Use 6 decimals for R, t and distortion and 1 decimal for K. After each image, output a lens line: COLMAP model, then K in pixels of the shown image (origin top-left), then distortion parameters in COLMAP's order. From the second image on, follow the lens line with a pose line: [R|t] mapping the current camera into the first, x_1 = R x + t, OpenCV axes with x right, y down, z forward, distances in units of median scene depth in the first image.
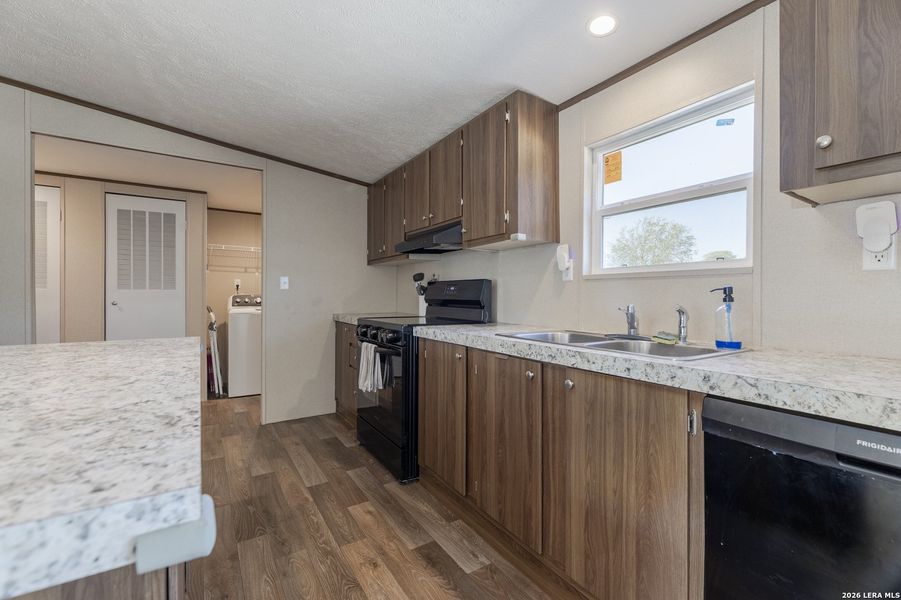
lens RADIAL K [[404.4, 0, 463.7], [0, 404.4, 297.2], [0, 0, 1]] dist [-0.001868, -0.000314]
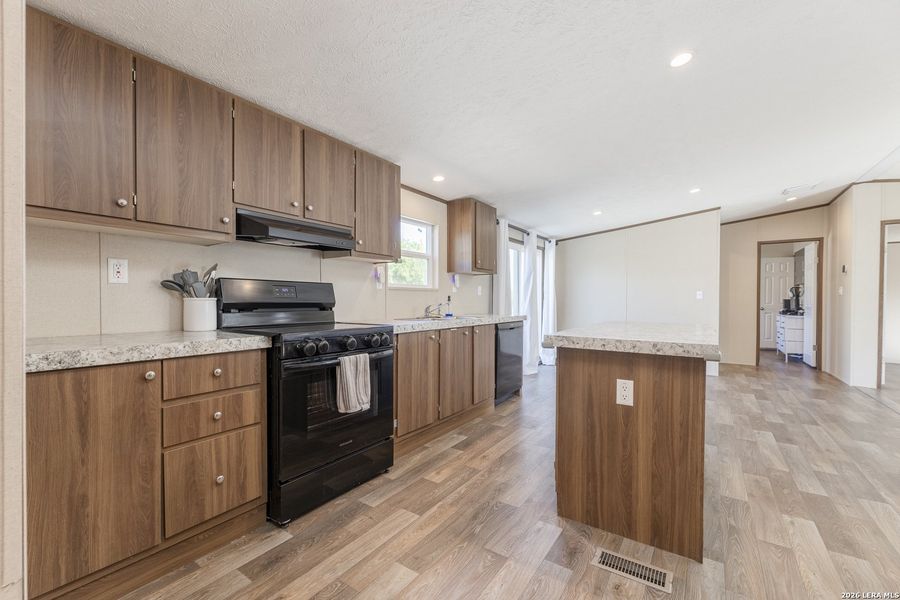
lens RADIAL K [[373.4, 0, 452.0], [0, 373.4, 305.4], [0, 0, 1]] dist [-0.001659, -0.000403]
pose [[-0.390103, -0.020965, 0.920532, -1.344069], [-0.003363, 0.999767, 0.021345, -0.009455], [-0.920765, 0.005231, -0.390082, 1.454526]]
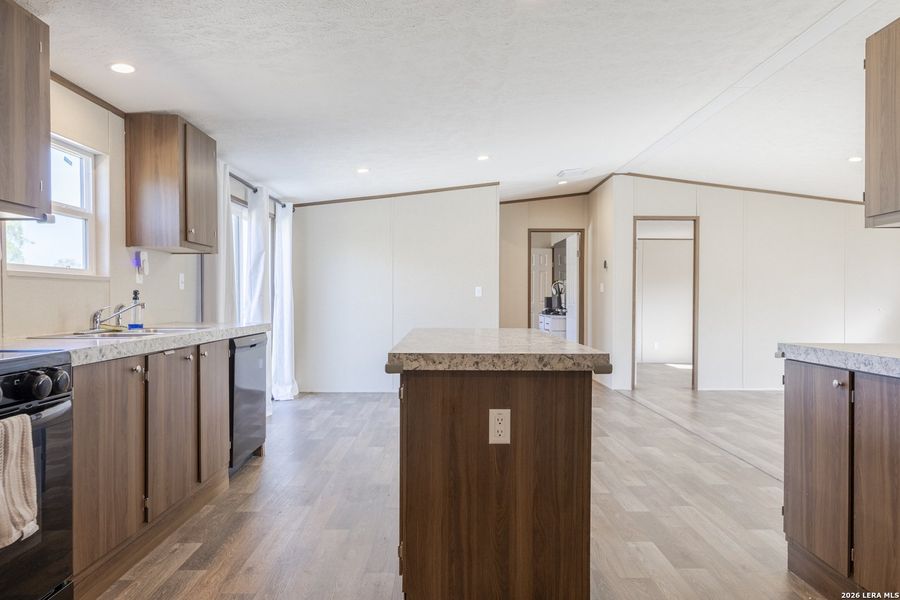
lens RADIAL K [[574.9, 0, 450.5], [0, 574.9, 307.4], [0, 0, 1]] dist [-0.003035, -0.000913]
pose [[-0.847348, -0.016813, 0.530771, -1.148180], [-0.006892, 0.999763, 0.020667, -0.009511], [-0.530993, 0.013854, -0.847263, 1.605232]]
